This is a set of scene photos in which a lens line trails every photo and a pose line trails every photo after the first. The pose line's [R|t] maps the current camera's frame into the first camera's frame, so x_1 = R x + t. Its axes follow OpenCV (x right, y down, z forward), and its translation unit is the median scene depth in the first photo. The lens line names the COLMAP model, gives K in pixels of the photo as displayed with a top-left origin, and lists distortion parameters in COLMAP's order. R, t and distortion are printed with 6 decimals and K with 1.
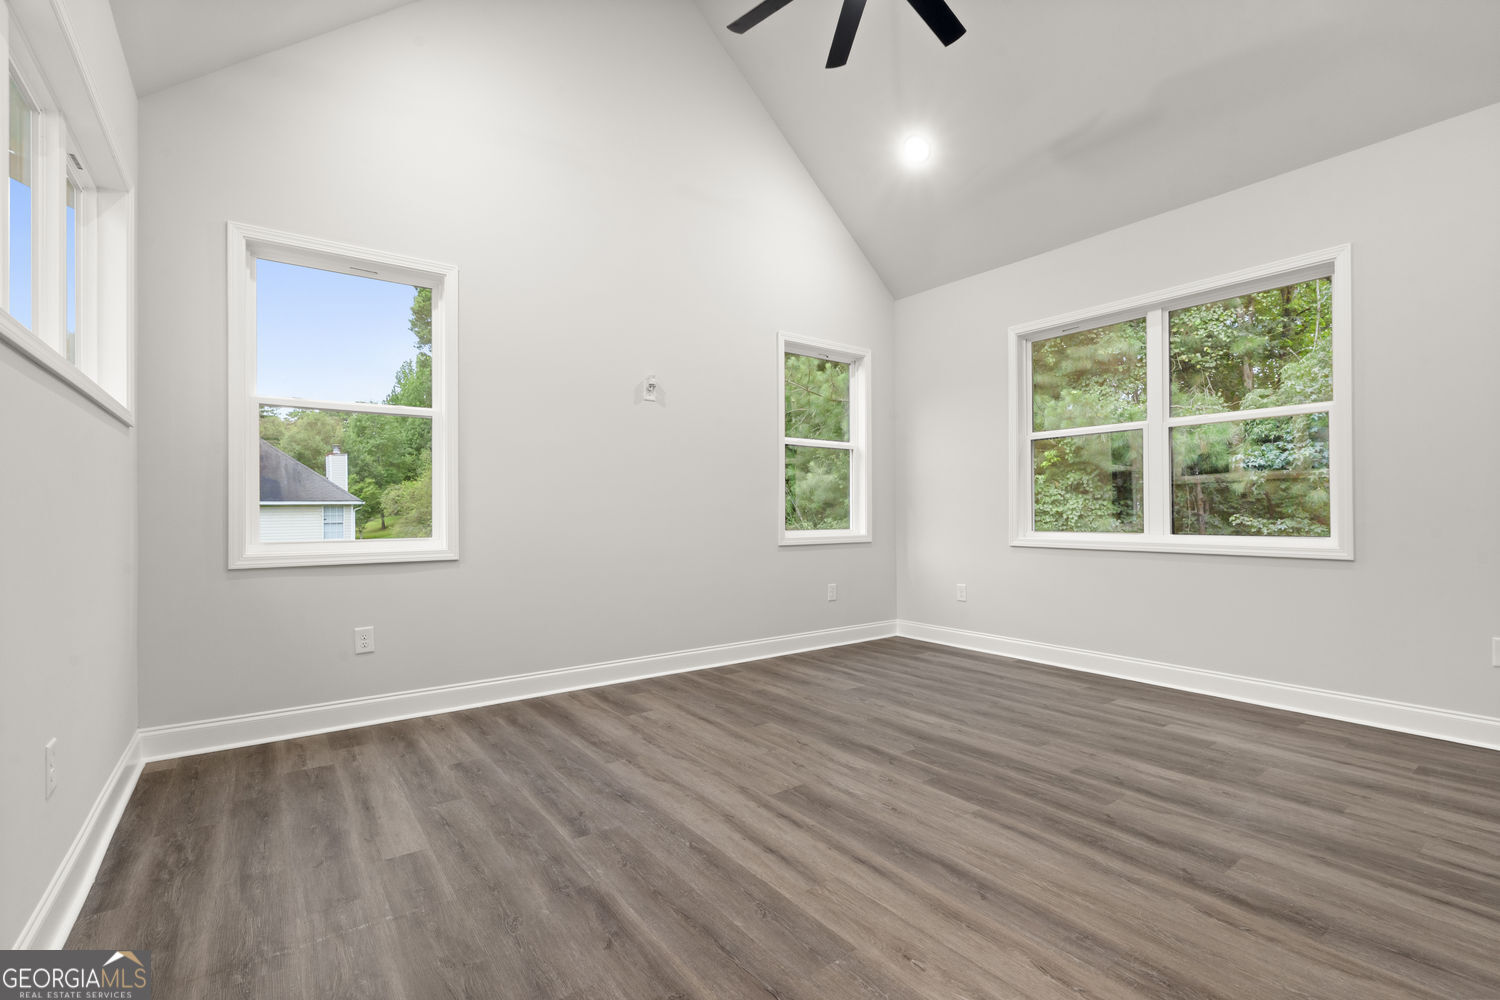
lens RADIAL K [[664.2, 0, 746.1], [0, 664.2, 513.8], [0, 0, 1]] dist [-0.006754, 0.001290]
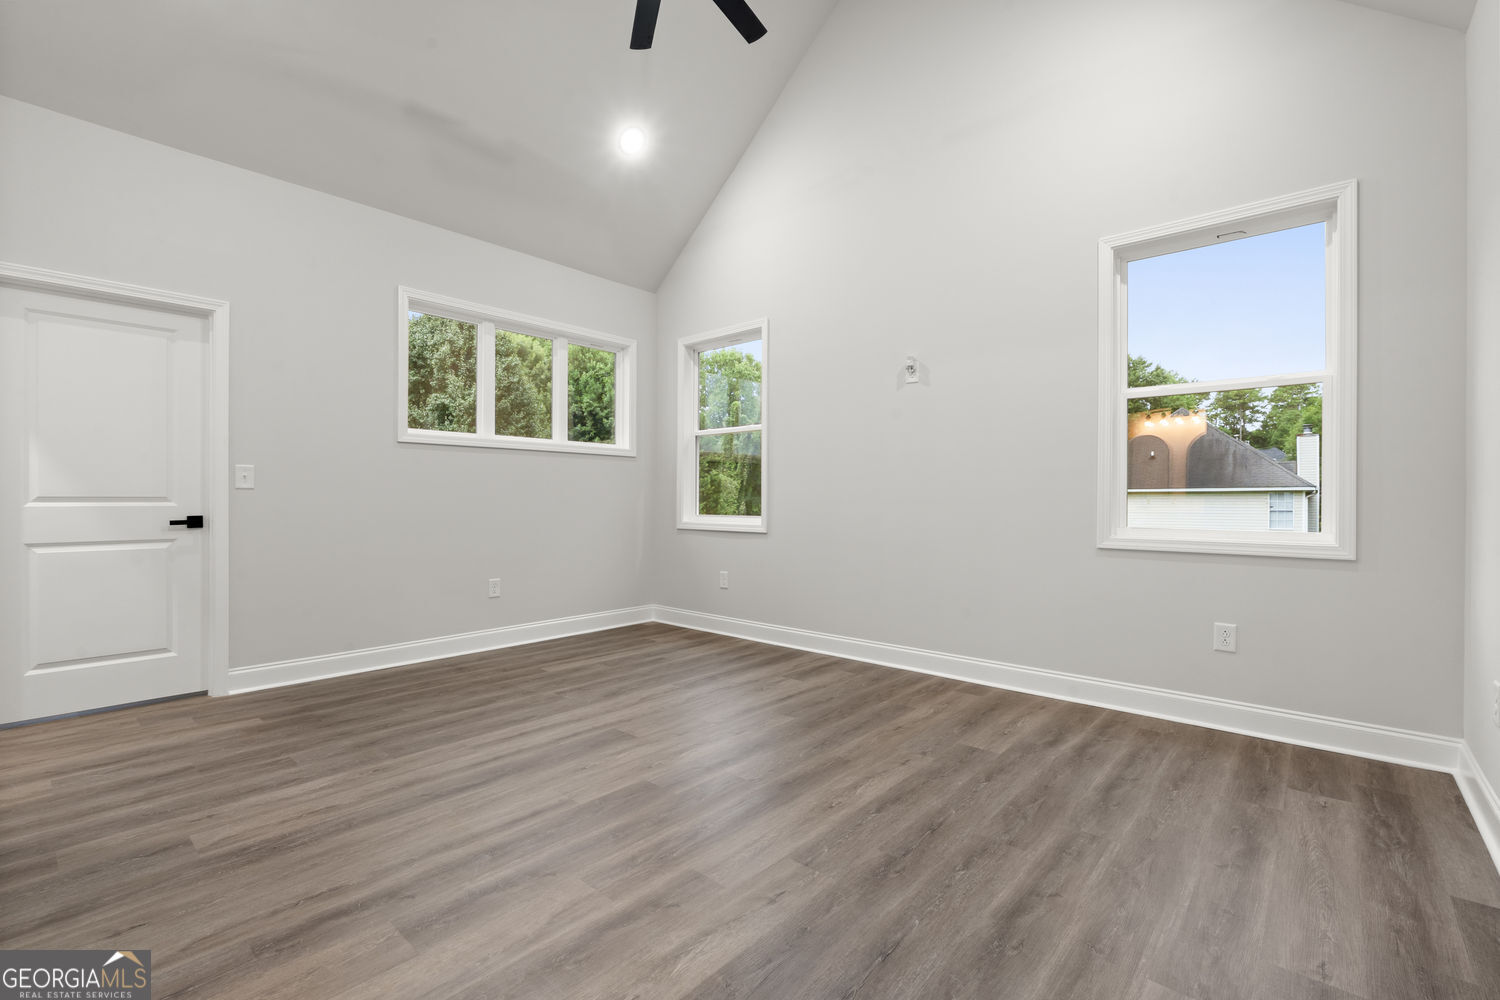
lens RADIAL K [[664.2, 0, 756.4], [0, 664.2, 495.4], [0, 0, 1]] dist [-0.006754, 0.001290]
pose [[0.208223, -0.002268, -0.978079, 1.162978], [-0.005718, 0.999977, -0.003536, -0.003311], [0.978065, 0.006329, 0.208205, 0.899478]]
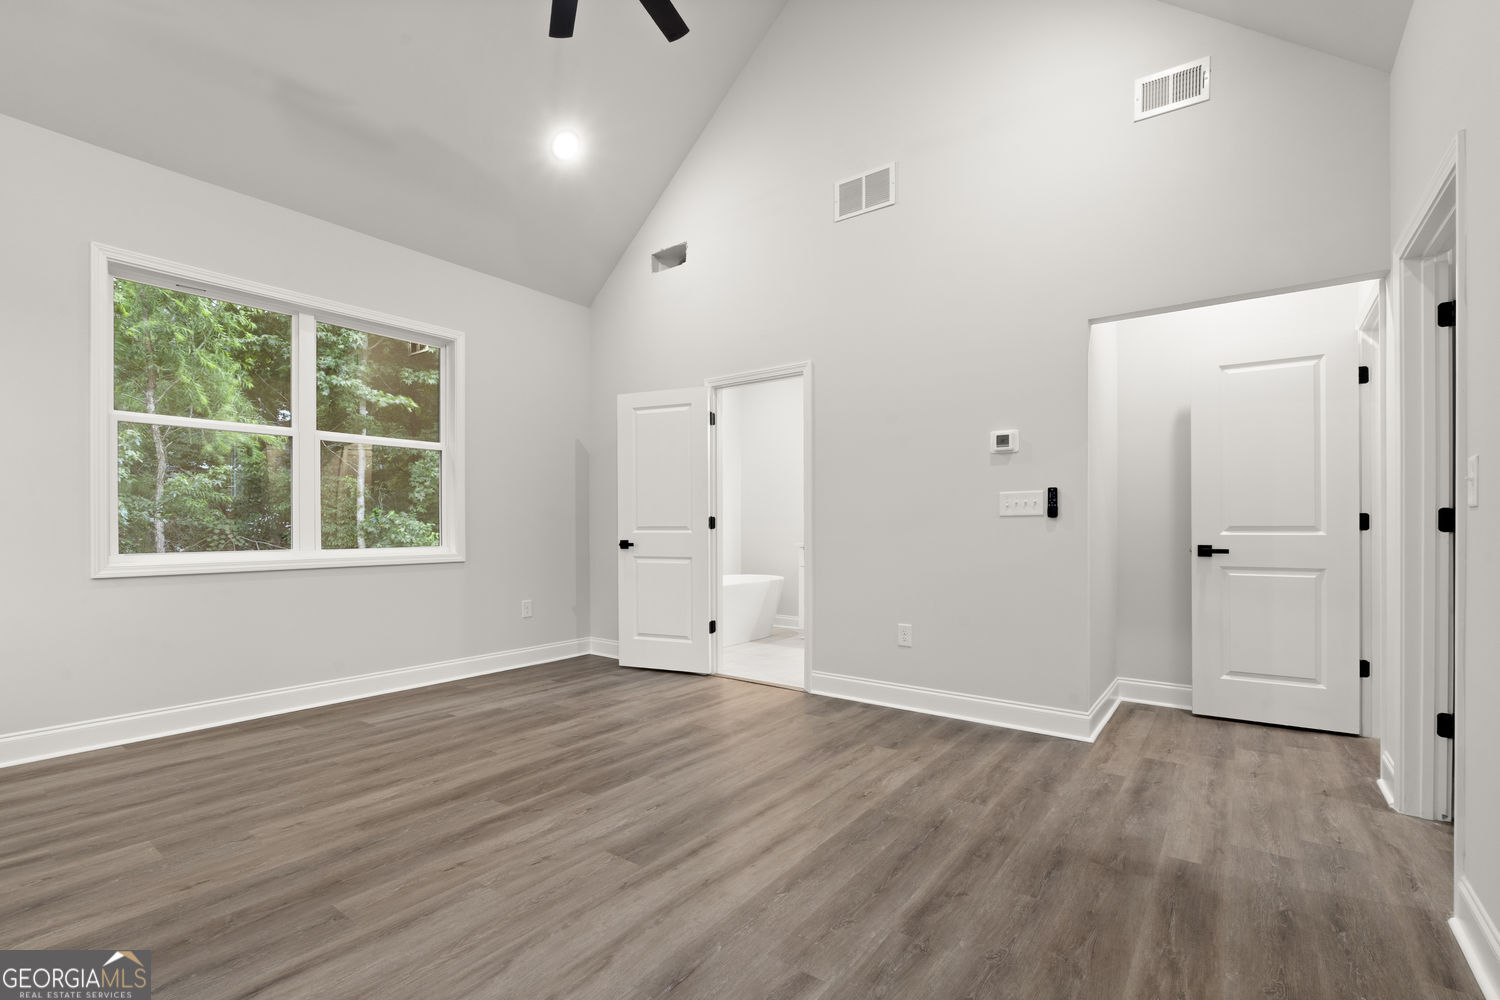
lens RADIAL K [[664.2, 0, 753.6], [0, 664.2, 511.4], [0, 0, 1]] dist [-0.006754, 0.001290]
pose [[-0.294507, 0.024744, 0.955329, -0.728417], [0.002671, 0.999682, -0.025069, 0.001242], [-0.955645, -0.004832, -0.294480, 1.003341]]
